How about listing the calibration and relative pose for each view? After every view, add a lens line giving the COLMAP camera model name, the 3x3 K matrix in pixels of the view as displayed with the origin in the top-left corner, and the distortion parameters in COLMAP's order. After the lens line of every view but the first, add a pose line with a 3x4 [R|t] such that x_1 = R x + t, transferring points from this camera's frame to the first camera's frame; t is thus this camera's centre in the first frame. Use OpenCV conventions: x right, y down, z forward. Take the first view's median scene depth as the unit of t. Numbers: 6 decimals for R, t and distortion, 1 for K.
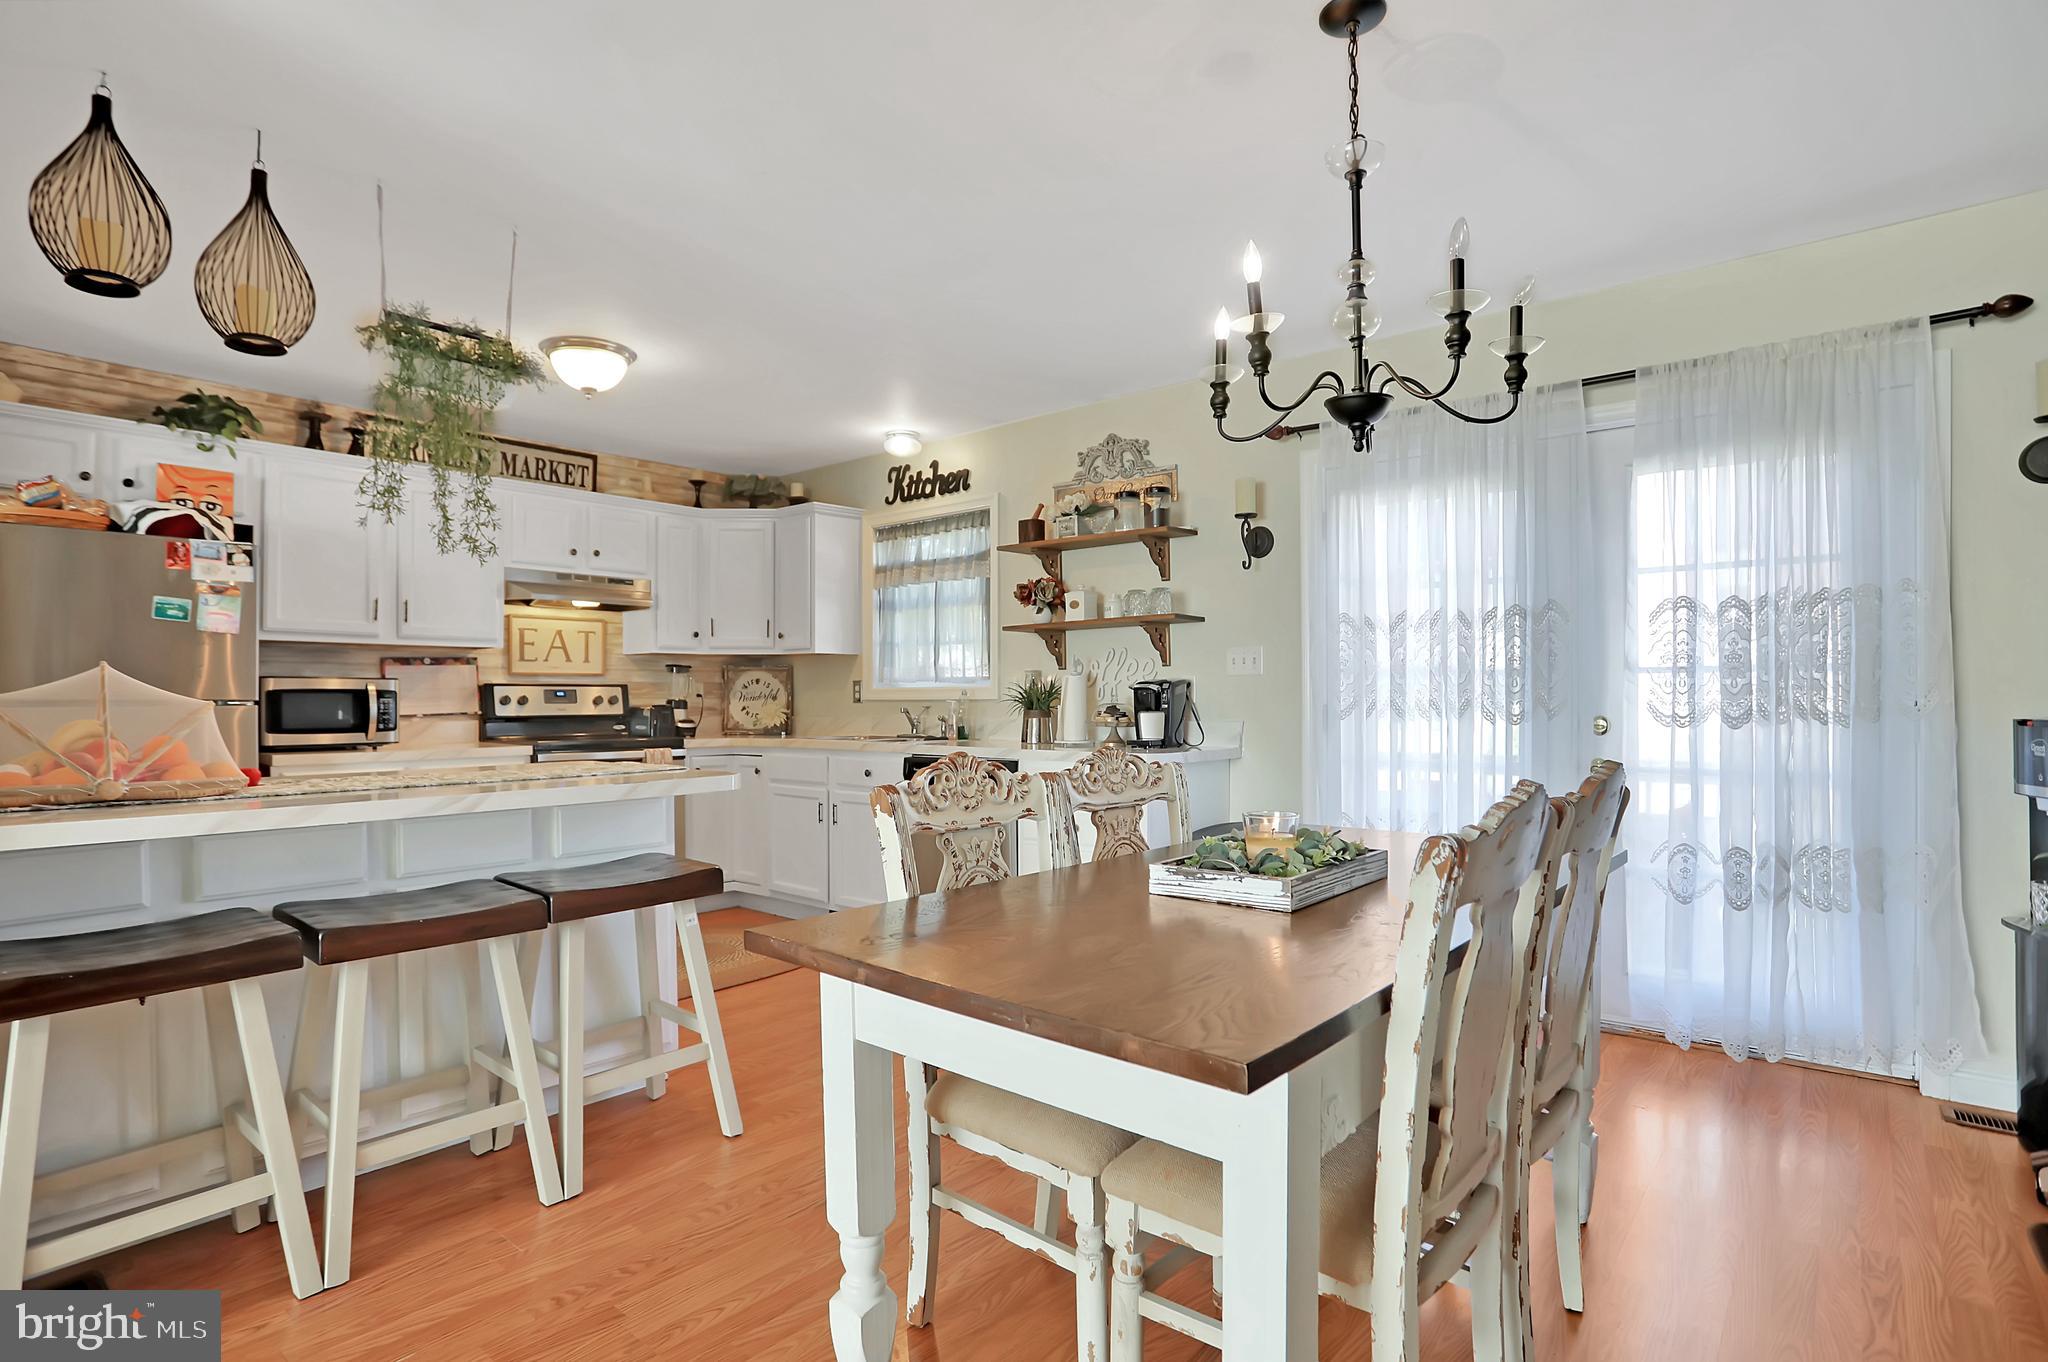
lens RADIAL K [[1010.3, 0, 1062.3], [0, 1010.3, 696.5], [0, 0, 1]] dist [-0.043899, 0.013885]
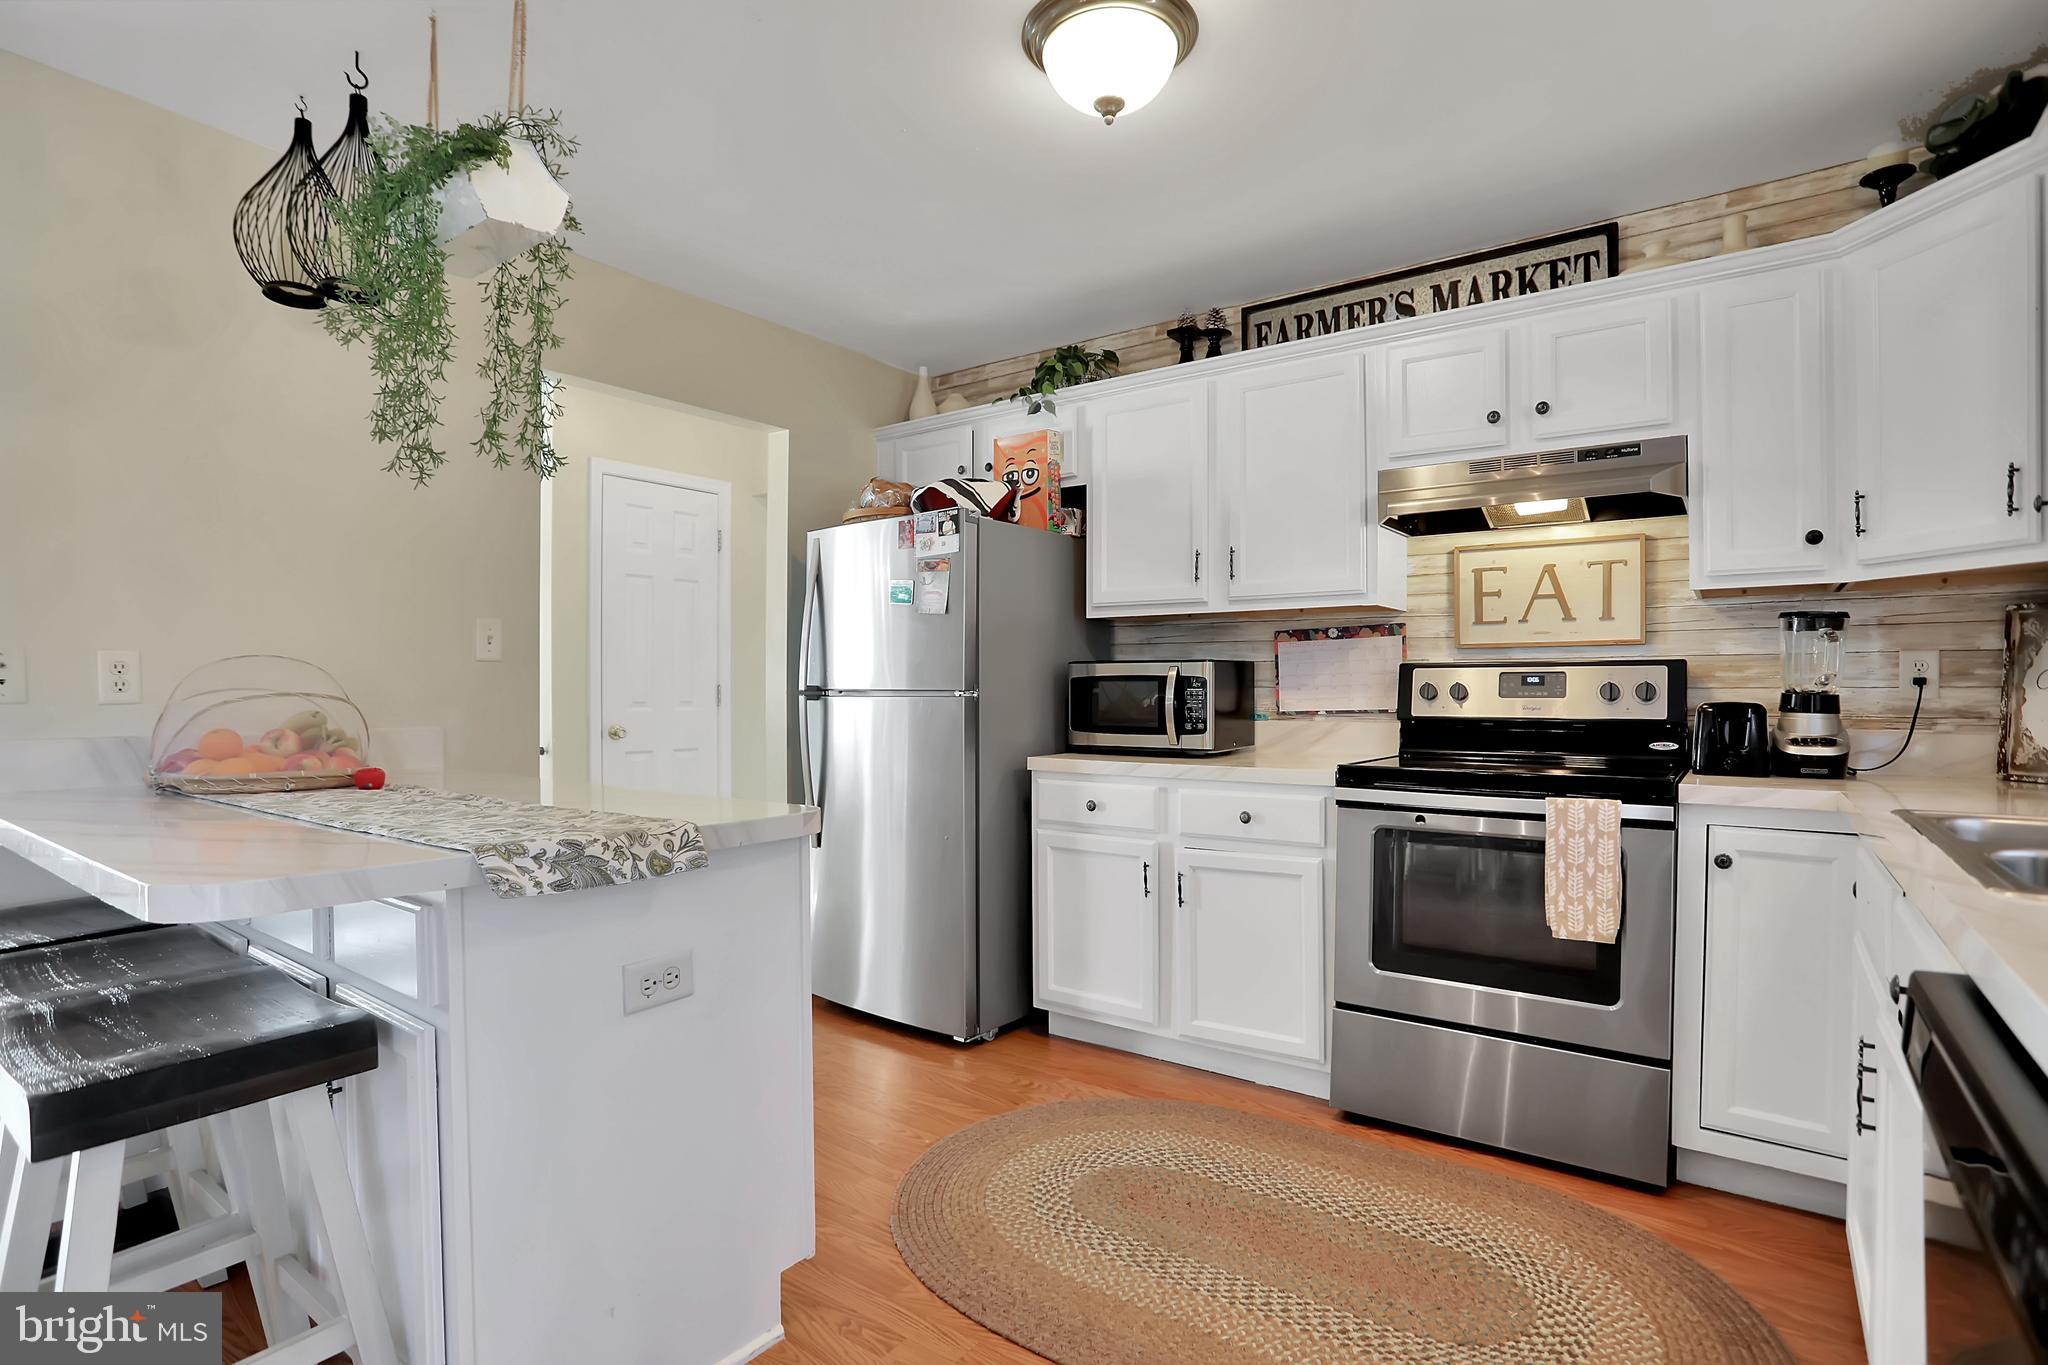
lens RADIAL K [[1010.3, 0, 1020.4], [0, 1010.3, 687.7], [0, 0, 1]] dist [-0.043899, 0.013885]
pose [[0.057329, 0.000367, -0.998355, 0.035228], [0.002725, 0.999996, 0.000524, 0.000713], [0.998352, -0.002751, 0.057328, 0.702845]]
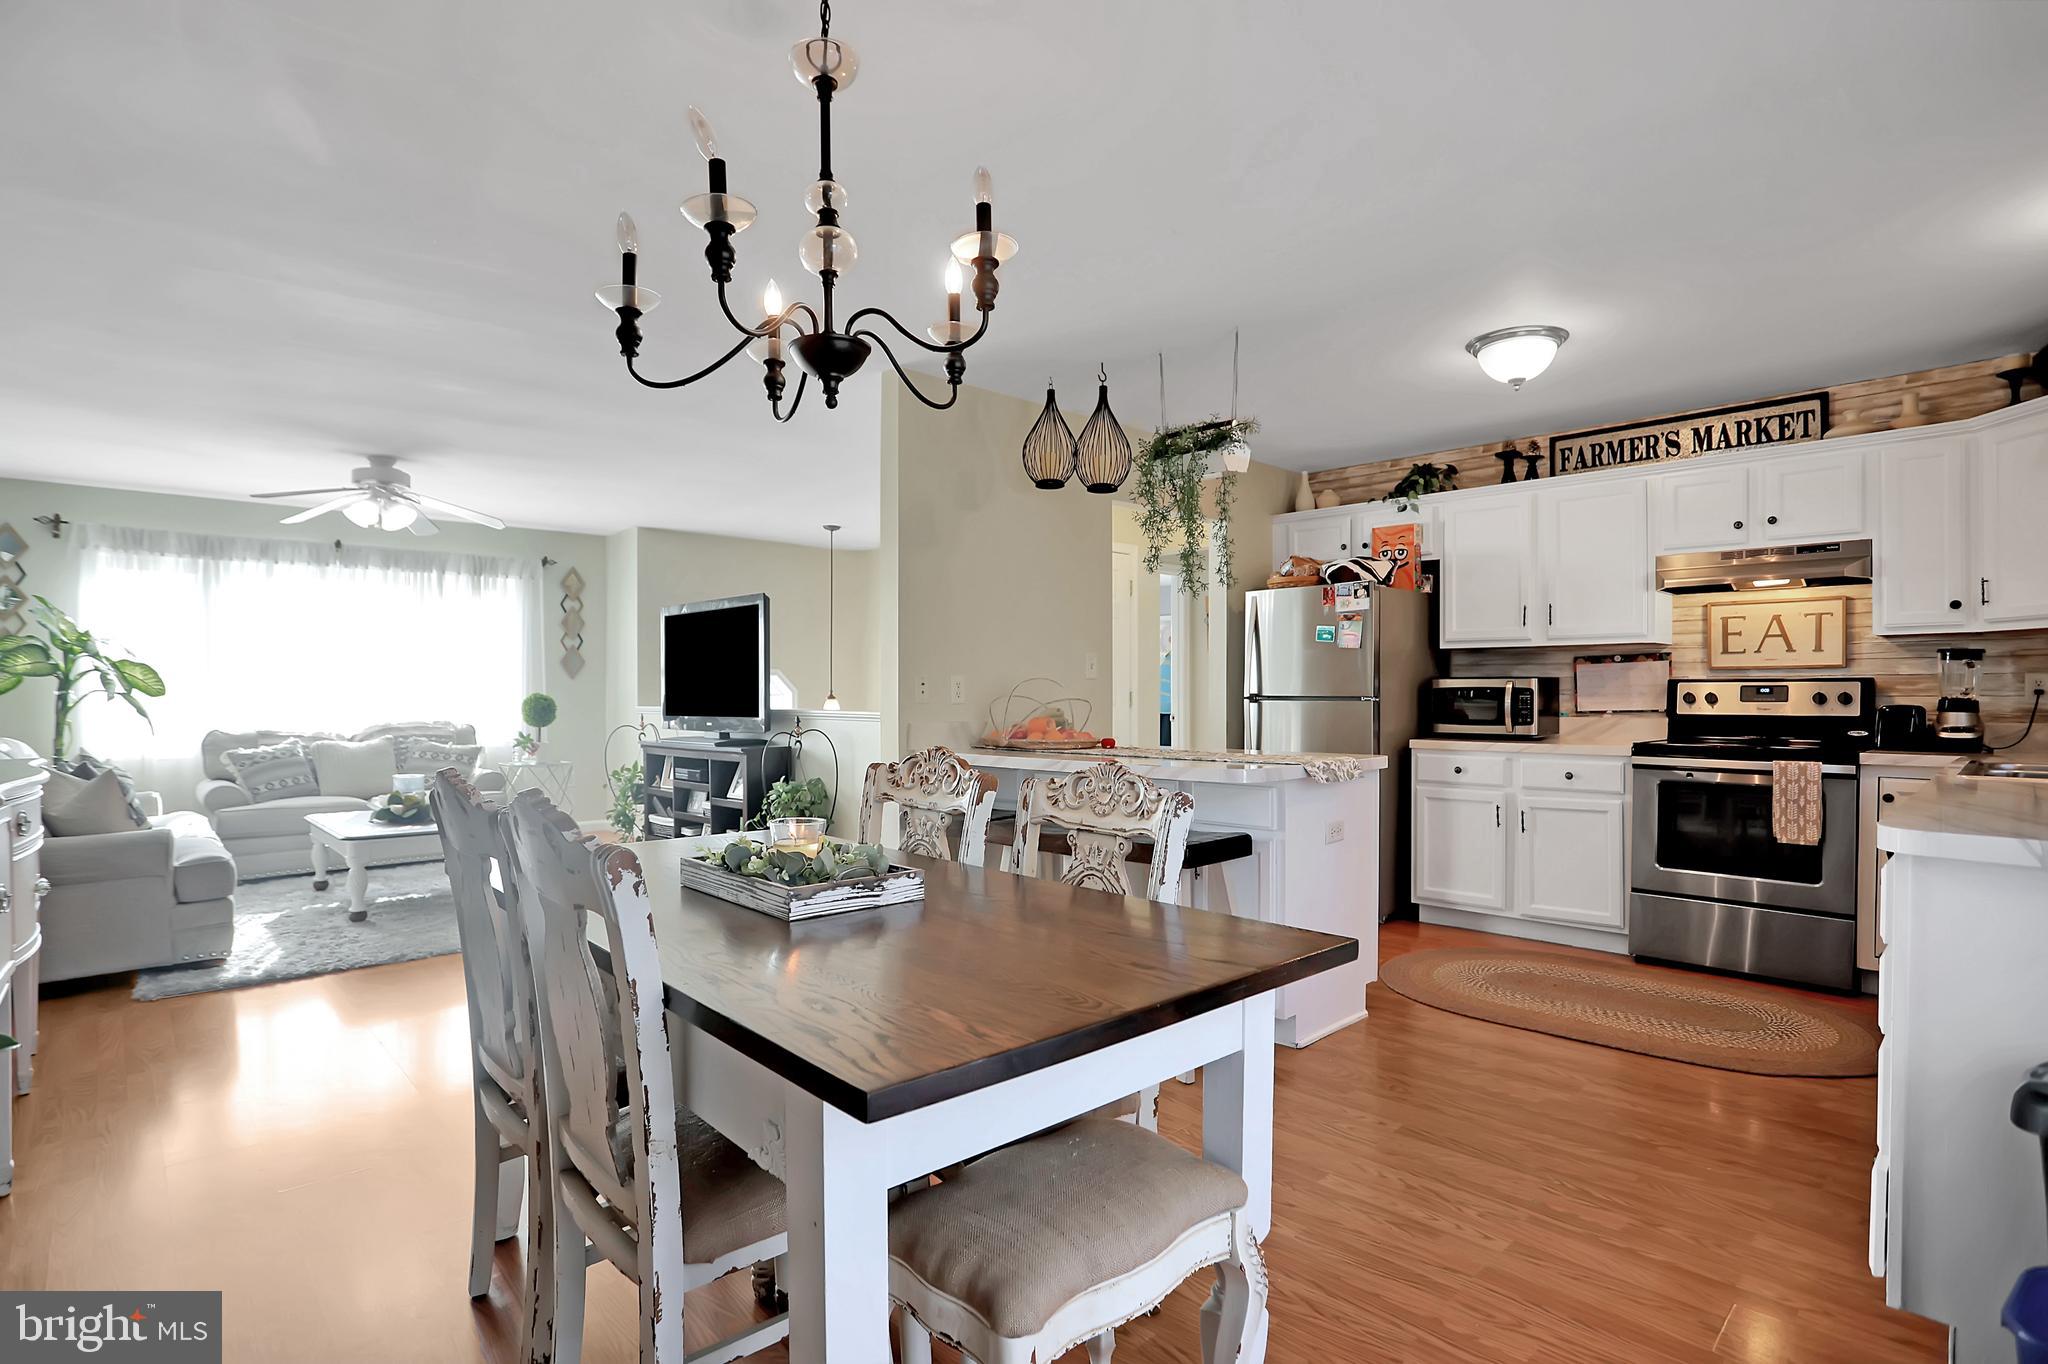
lens RADIAL K [[1010.3, 0, 1018.0], [0, 1010.3, 696.7], [0, 0, 1]] dist [-0.043899, 0.013885]
pose [[-0.110695, 0.006568, -0.993833, 0.416020], [0.002079, 0.999978, 0.006377, -0.004184], [0.993852, -0.001360, -0.110707, 0.473773]]
